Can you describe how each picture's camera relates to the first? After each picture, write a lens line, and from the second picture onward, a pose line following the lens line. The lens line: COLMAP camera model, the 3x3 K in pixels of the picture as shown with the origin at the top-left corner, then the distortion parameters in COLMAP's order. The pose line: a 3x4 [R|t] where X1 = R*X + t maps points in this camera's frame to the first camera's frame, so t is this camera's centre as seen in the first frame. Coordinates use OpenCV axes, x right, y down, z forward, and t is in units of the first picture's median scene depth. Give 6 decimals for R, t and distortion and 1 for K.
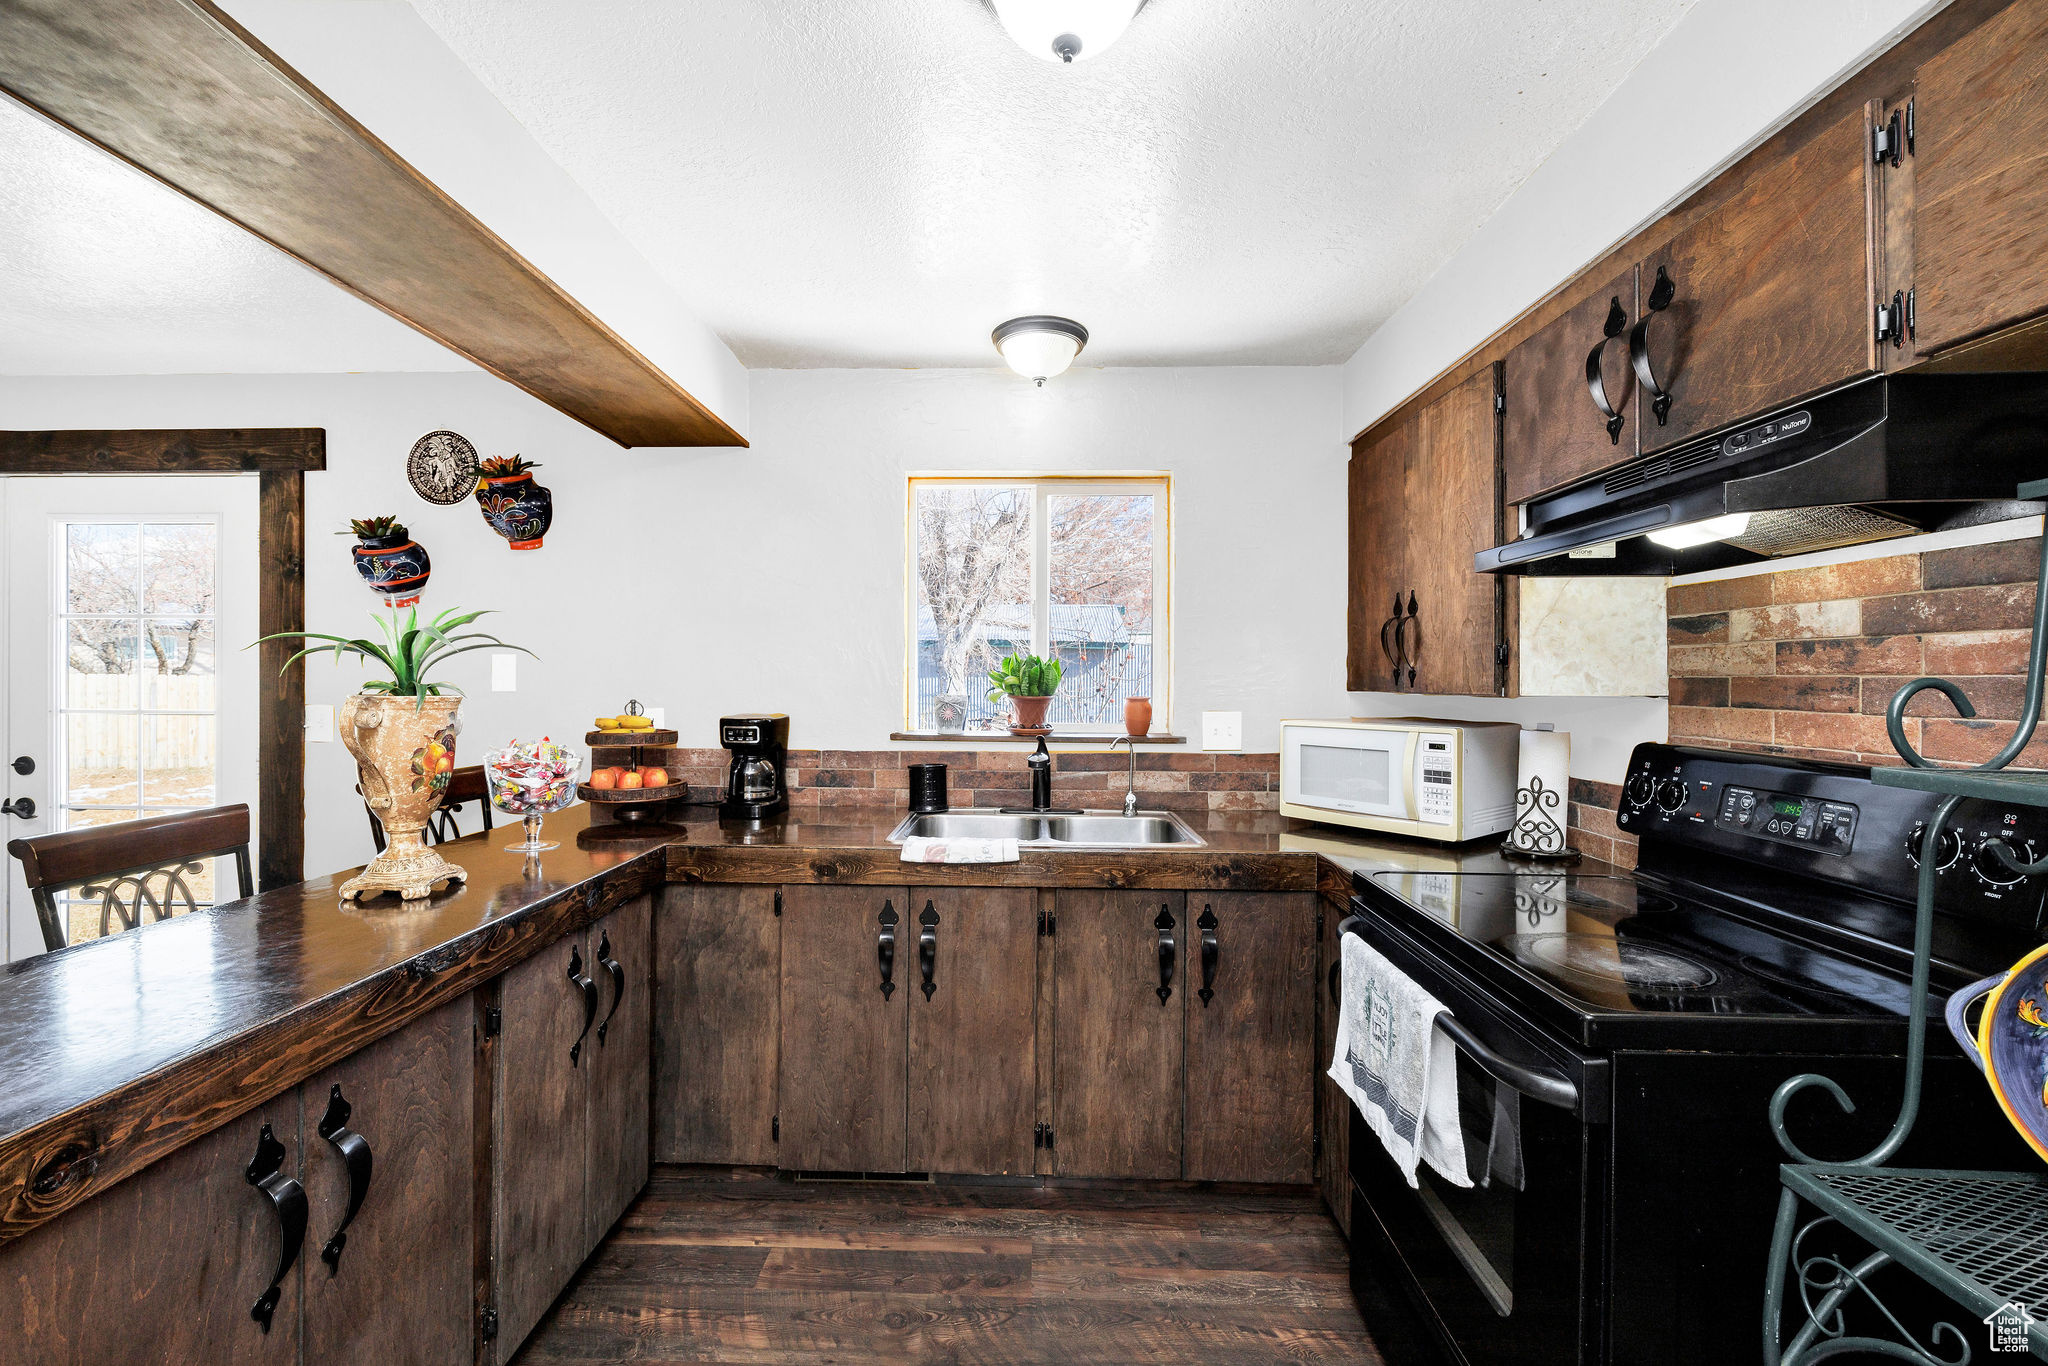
lens RADIAL K [[827.9, 0, 1015.2], [0, 827.9, 678.1], [0, 0, 1]] dist [-0.000311, -0.000019]
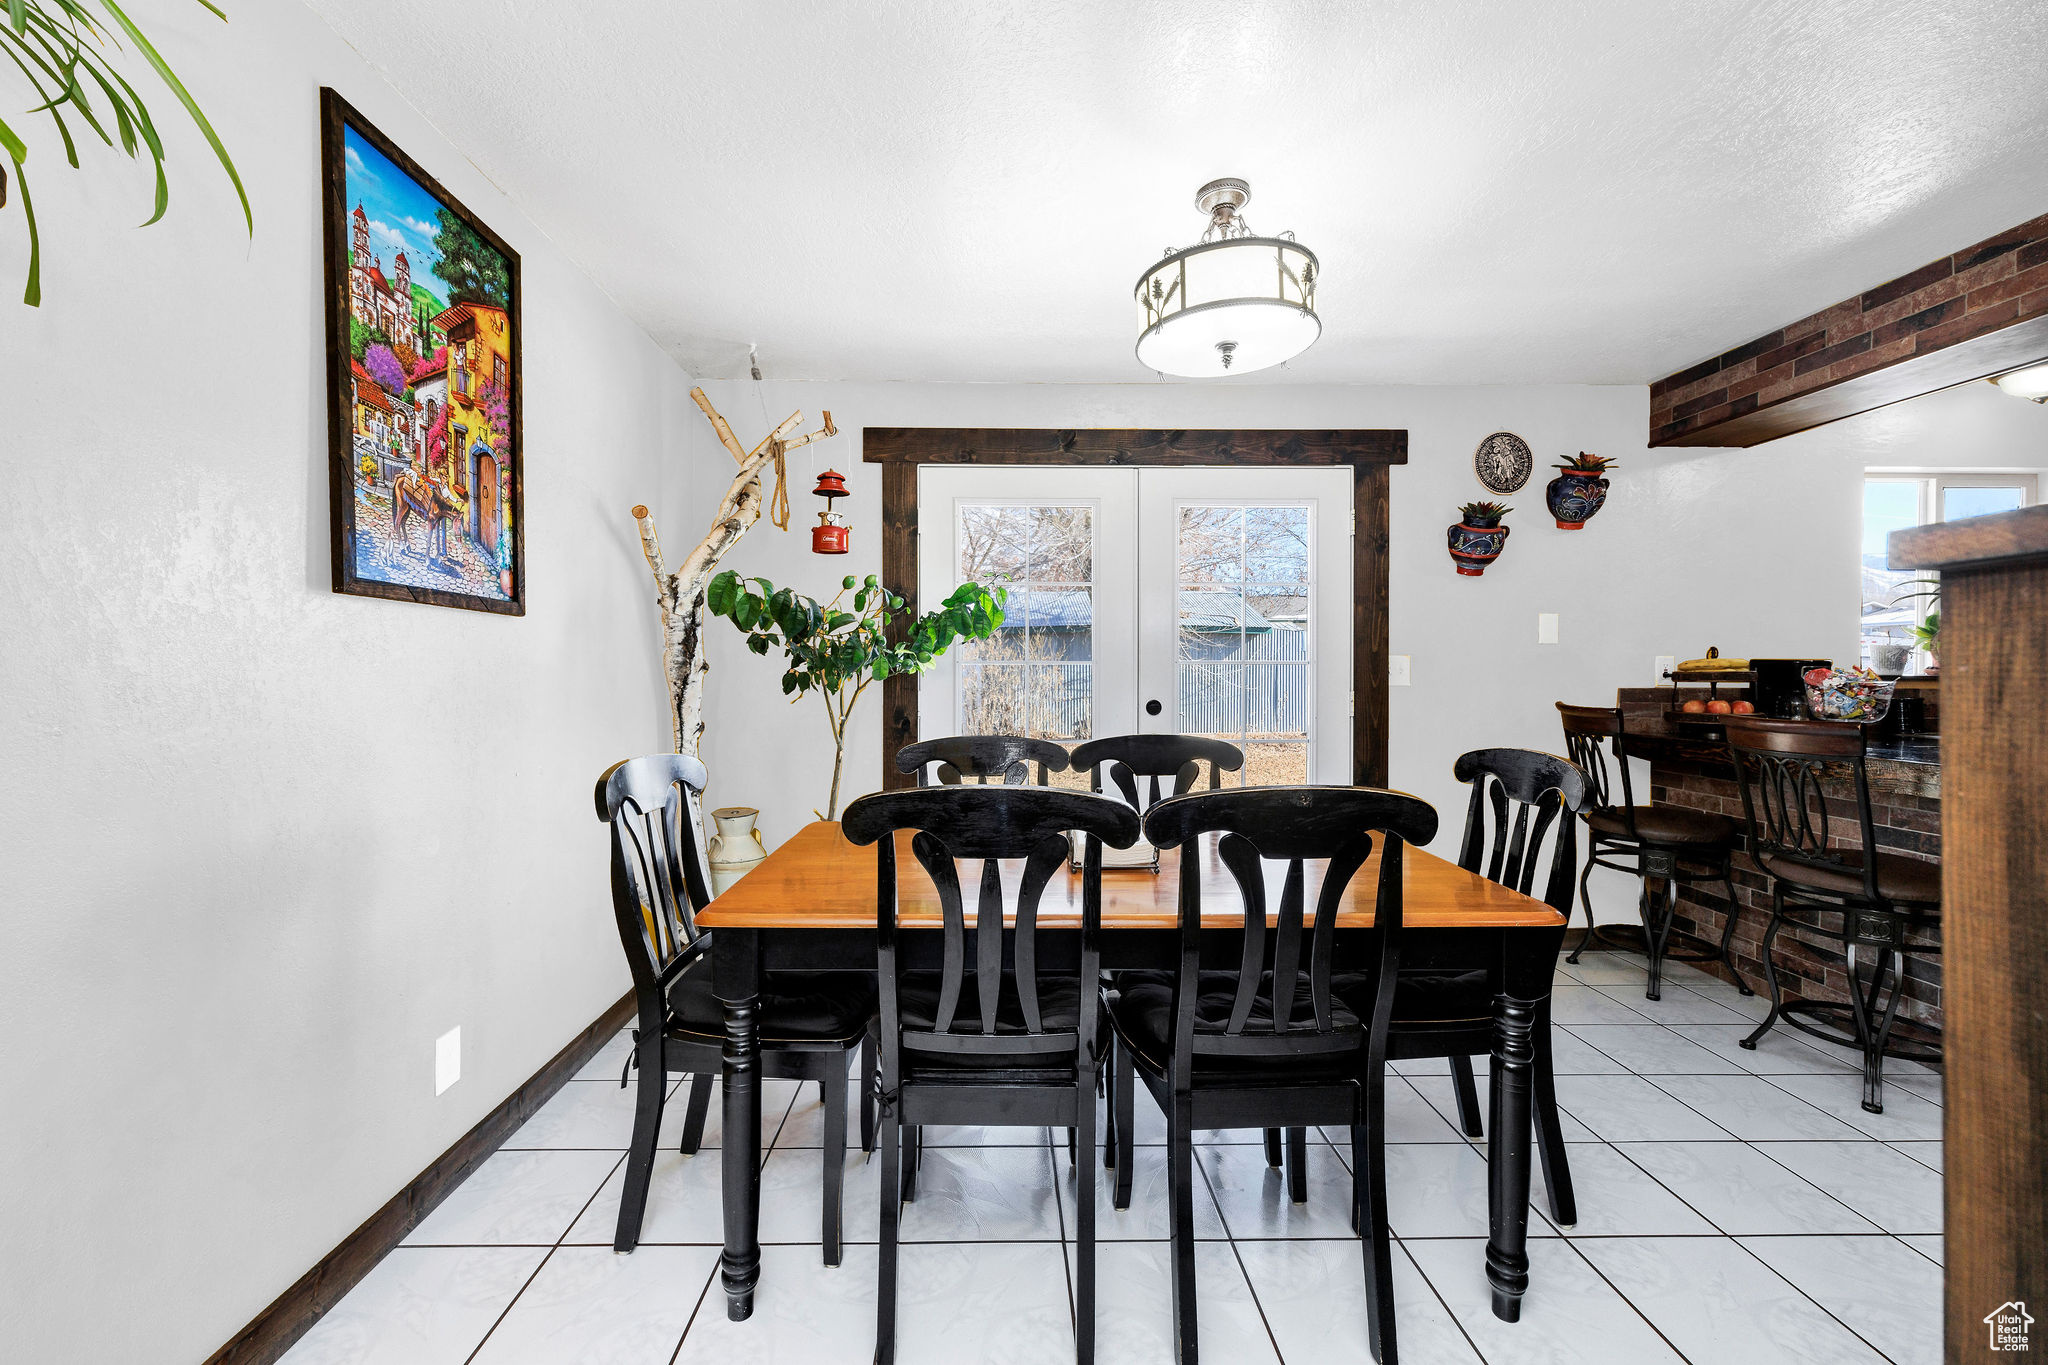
lens RADIAL K [[844.3, 0, 1014.6], [0, 844.3, 675.6], [0, 0, 1]] dist [-0.000315, -0.000039]
pose [[0.998365, -0.008662, 0.056493, -1.494283], [0.008268, 0.999940, 0.007208, 0.048808], [-0.056552, -0.006729, 0.998377, -0.219748]]
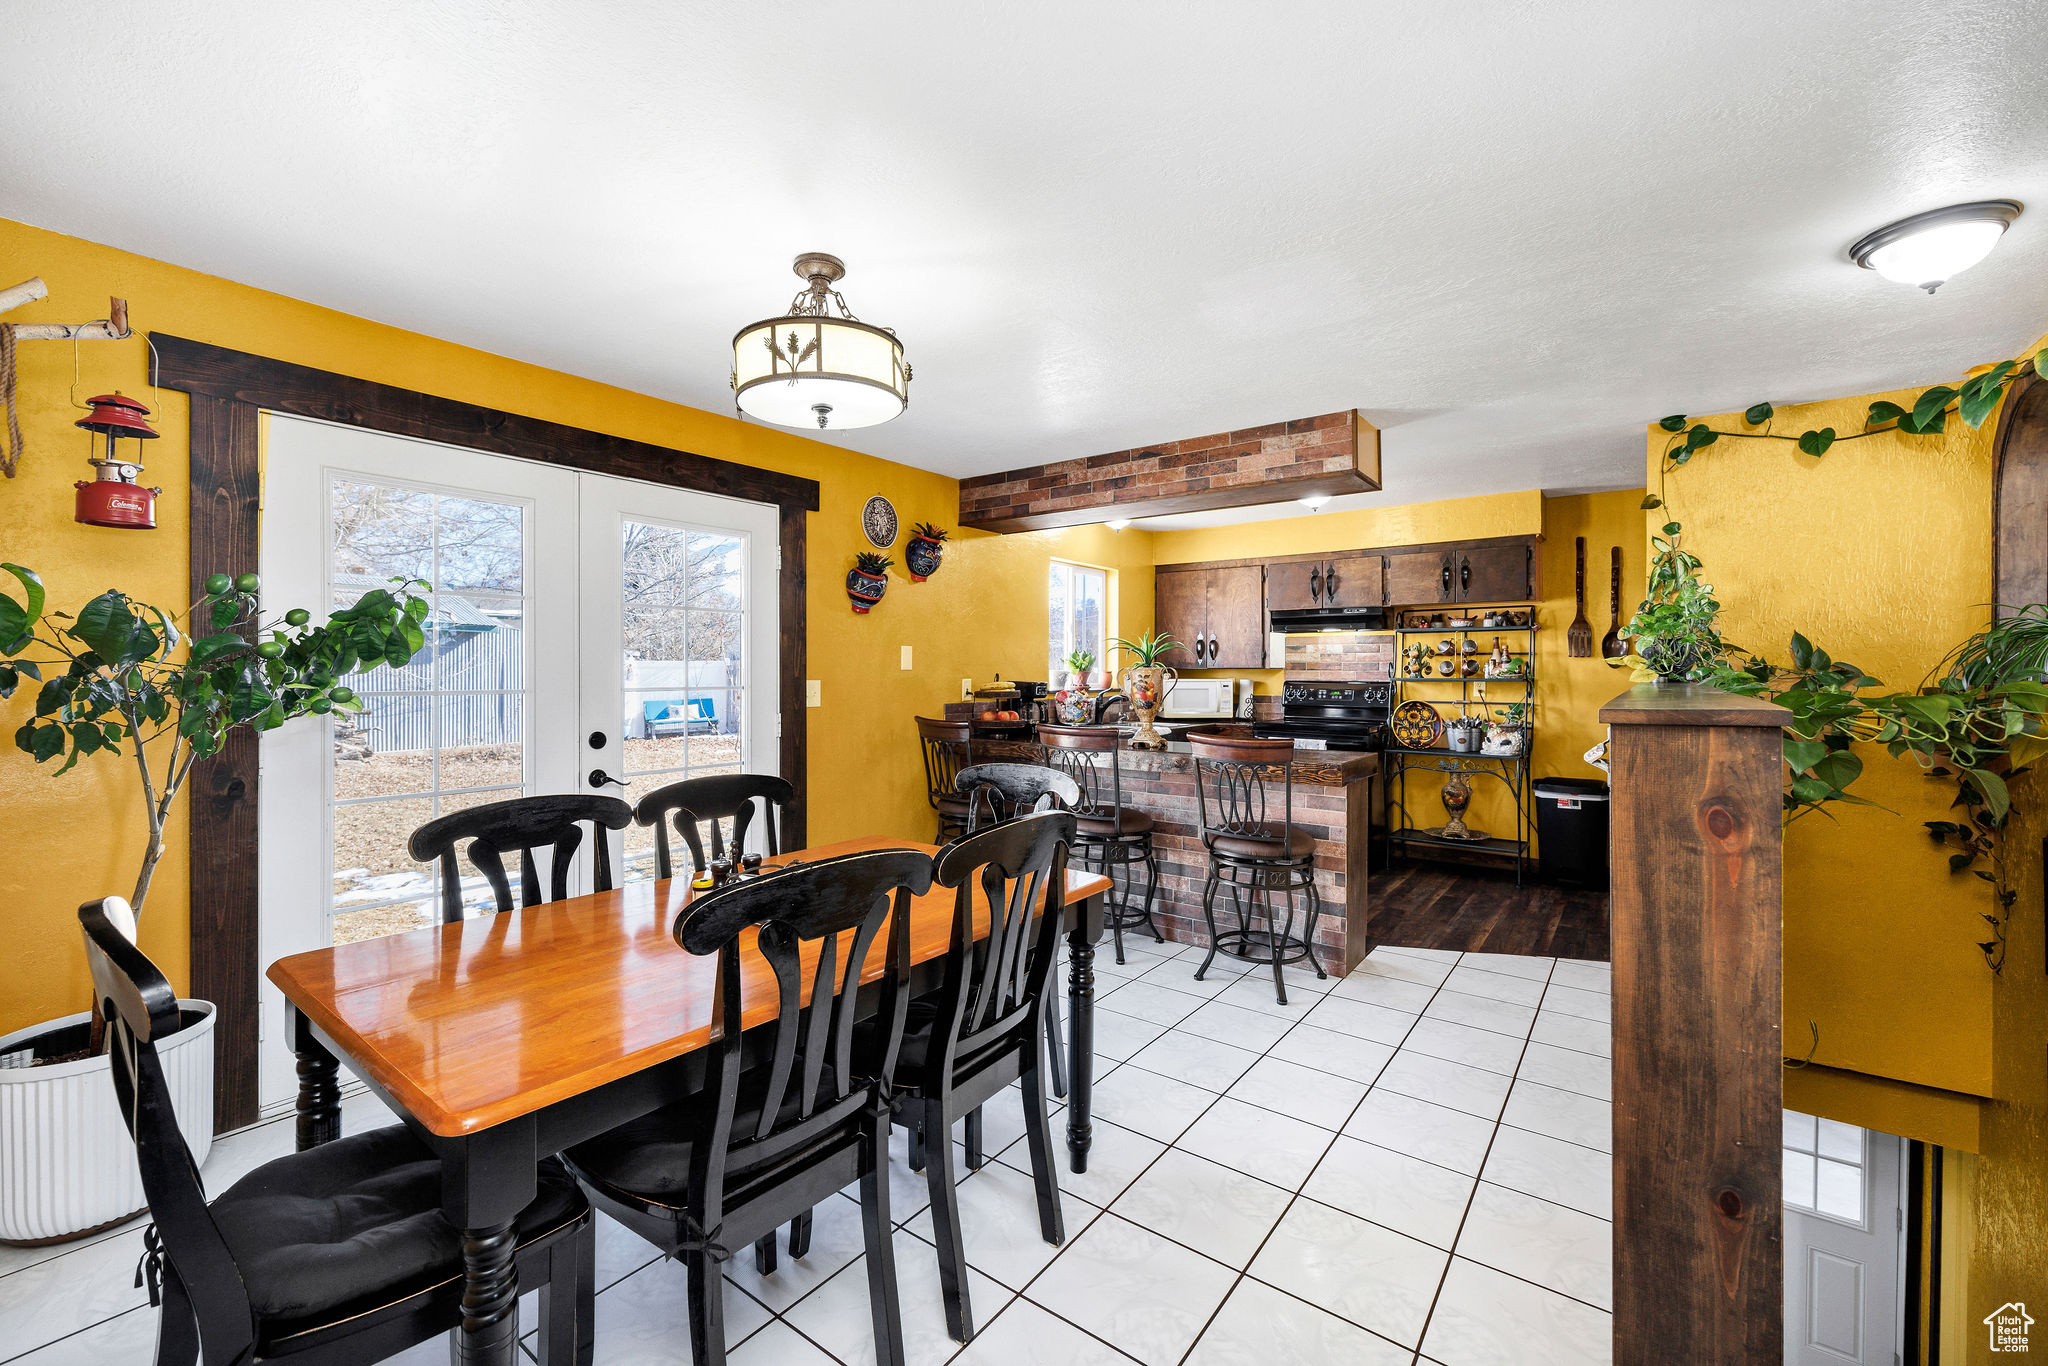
lens RADIAL K [[836.4, 0, 1031.3], [0, 836.4, 670.4], [0, 0, 1]] dist [-0.001793, -0.000132]
pose [[0.572021, -0.004936, 0.820224, -1.793917], [0.001207, 0.999986, 0.005176, 0.008786], [-0.820238, -0.001970, 0.572019, -0.098520]]
